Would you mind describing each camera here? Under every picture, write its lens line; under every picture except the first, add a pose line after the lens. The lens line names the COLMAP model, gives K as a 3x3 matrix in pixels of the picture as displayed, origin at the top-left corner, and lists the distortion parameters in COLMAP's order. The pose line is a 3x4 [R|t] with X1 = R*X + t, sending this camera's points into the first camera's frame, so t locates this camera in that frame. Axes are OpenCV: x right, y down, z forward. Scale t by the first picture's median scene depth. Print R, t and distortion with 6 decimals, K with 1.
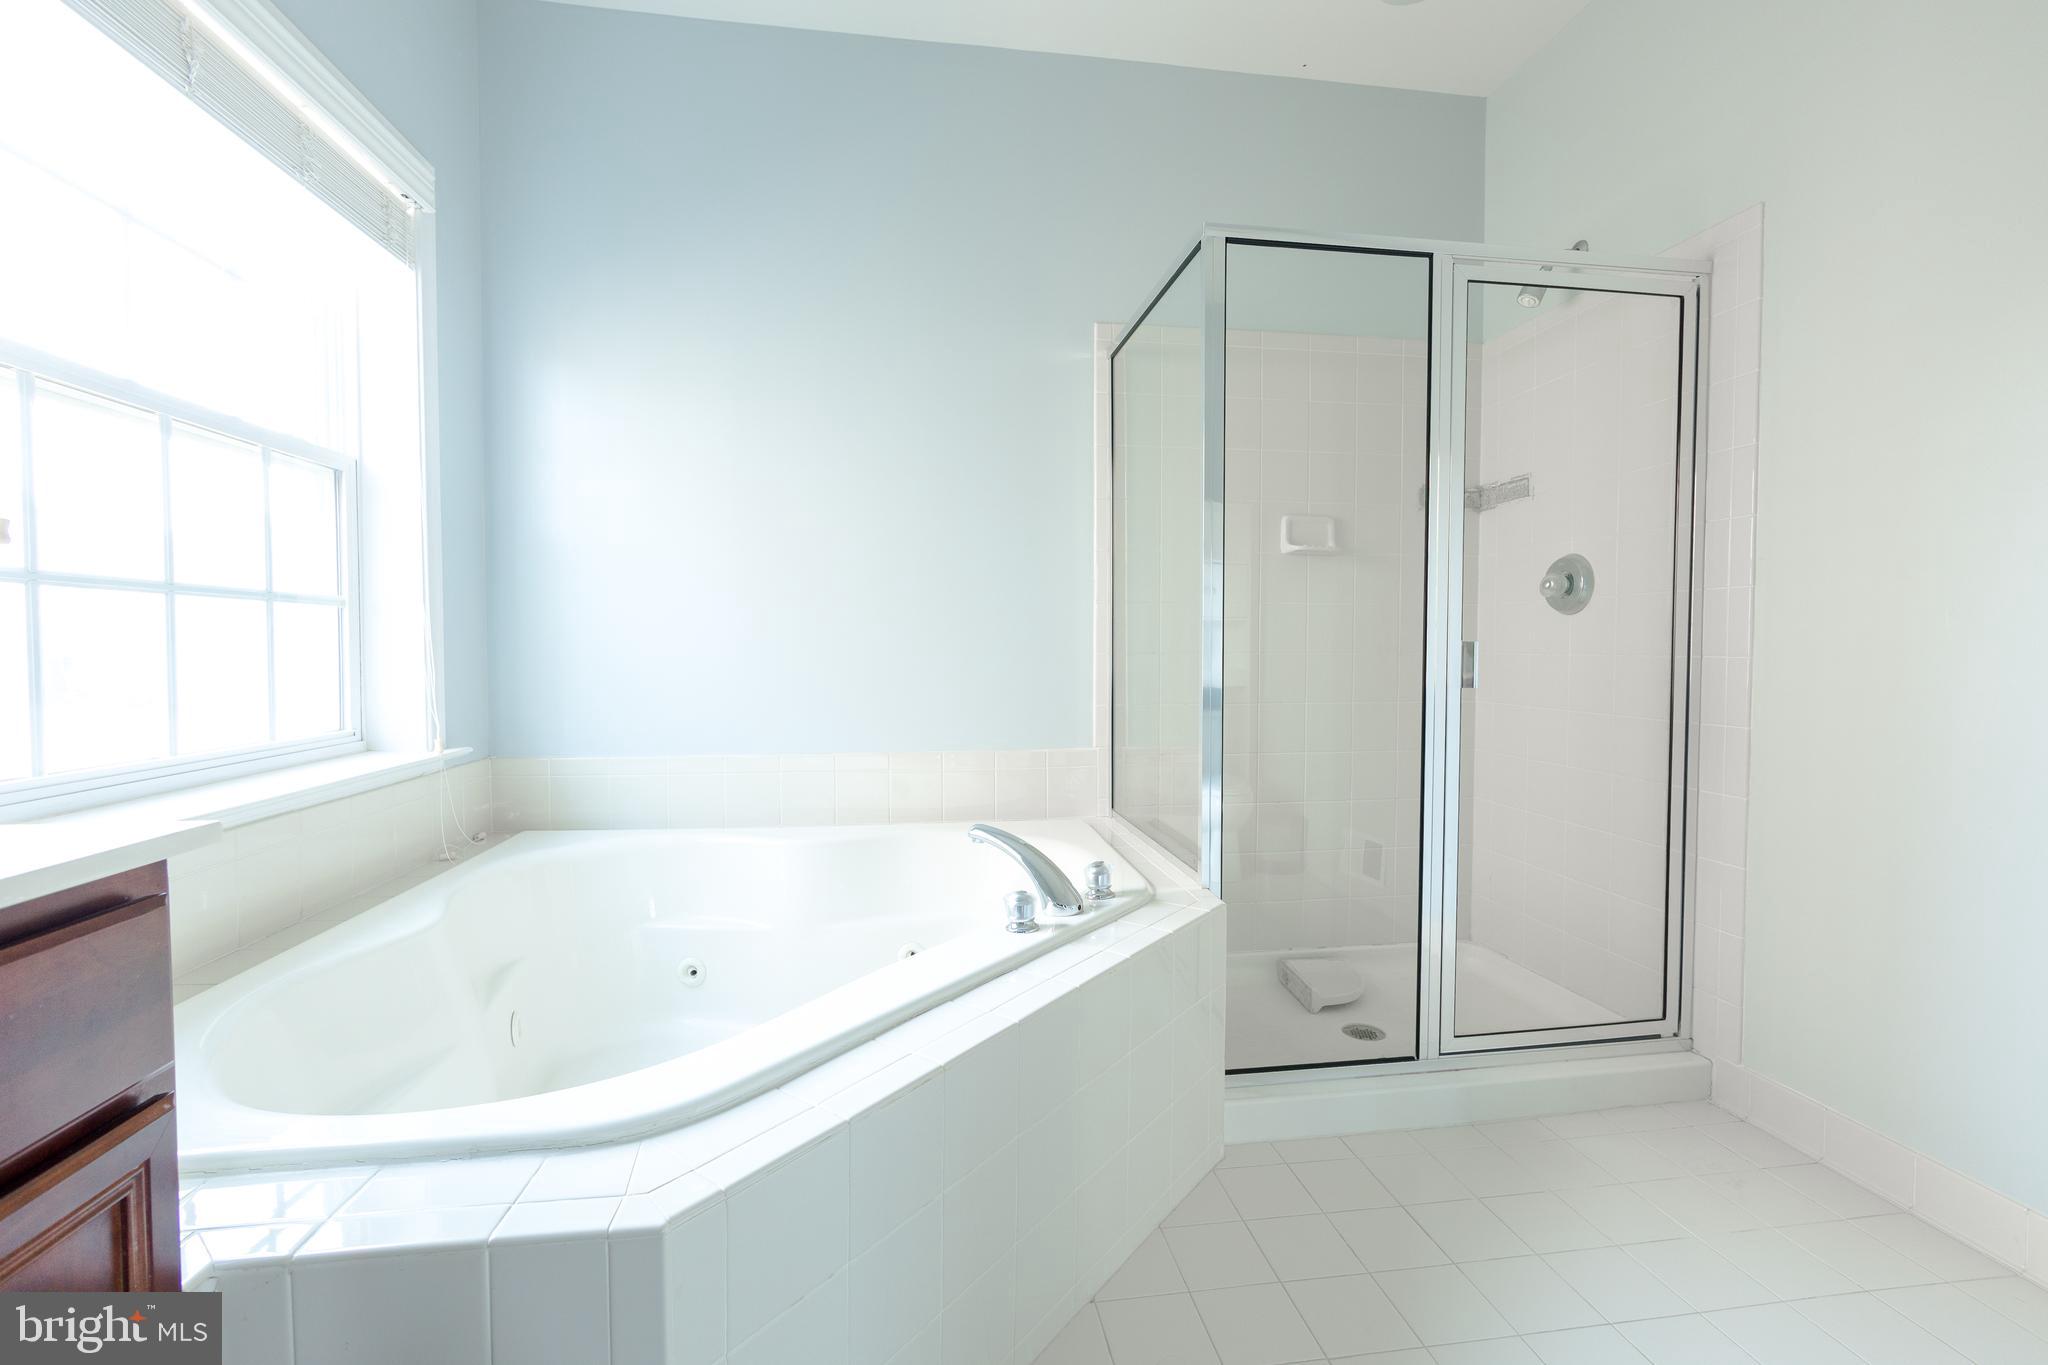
lens RADIAL K [[872.3, 0, 1024.0], [0, 872.3, 682.5], [0, 0, 1]] dist [-0.002555, -0.000200]
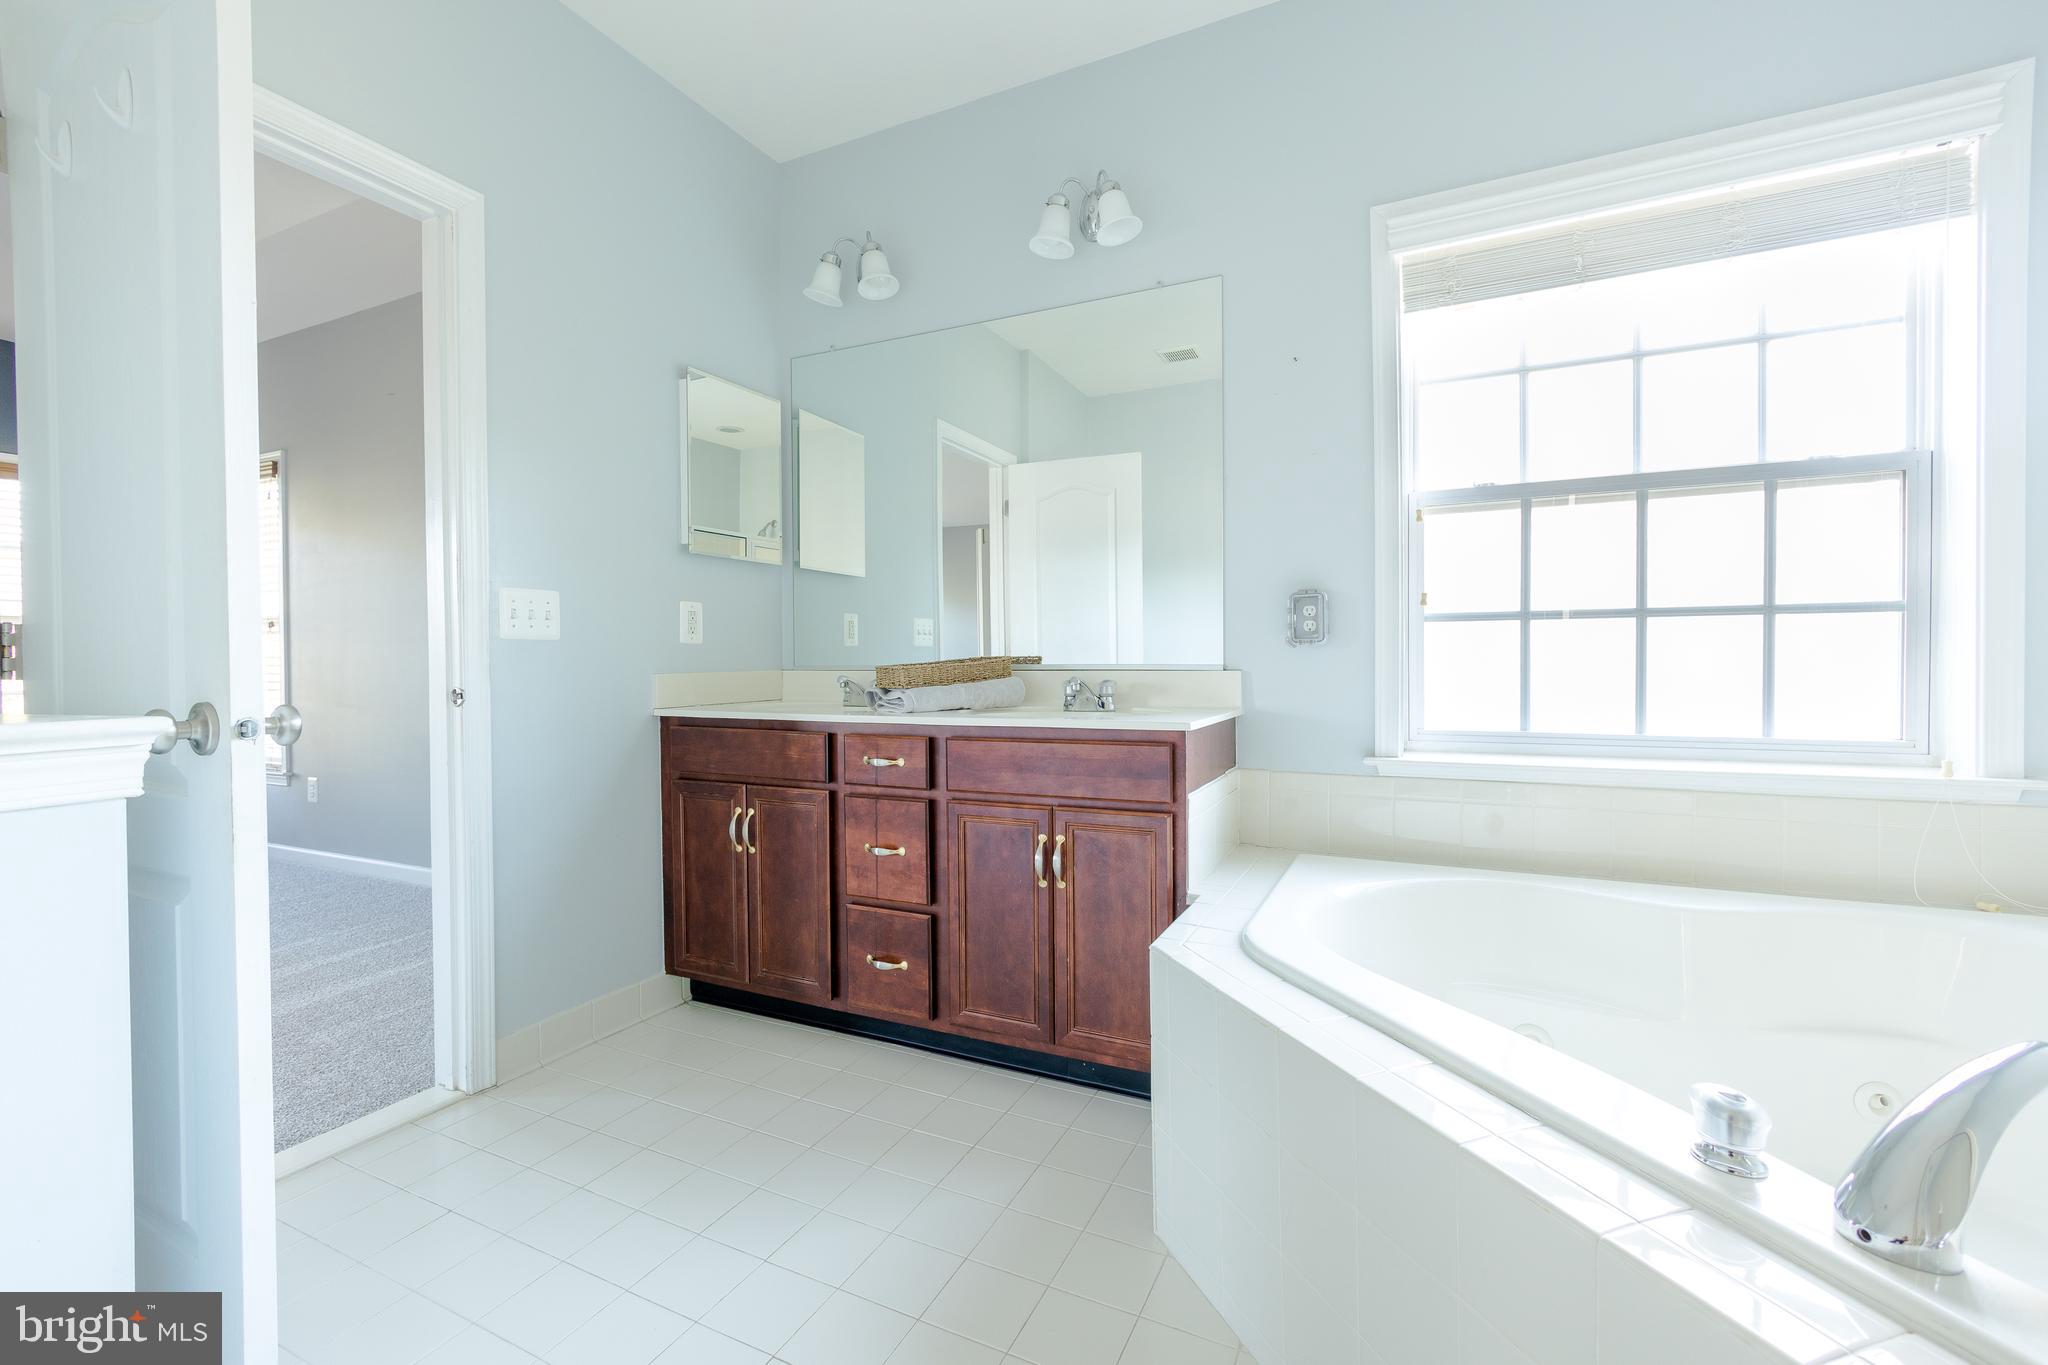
lens RADIAL K [[872.3, 0, 1024.0], [0, 872.3, 682.5], [0, 0, 1]] dist [-0.002555, -0.000200]
pose [[-0.563075, 0.024083, -0.826055, 0.724566], [-0.022467, 0.998760, 0.044433, -0.037564], [0.826101, 0.043578, -0.561835, 0.958875]]
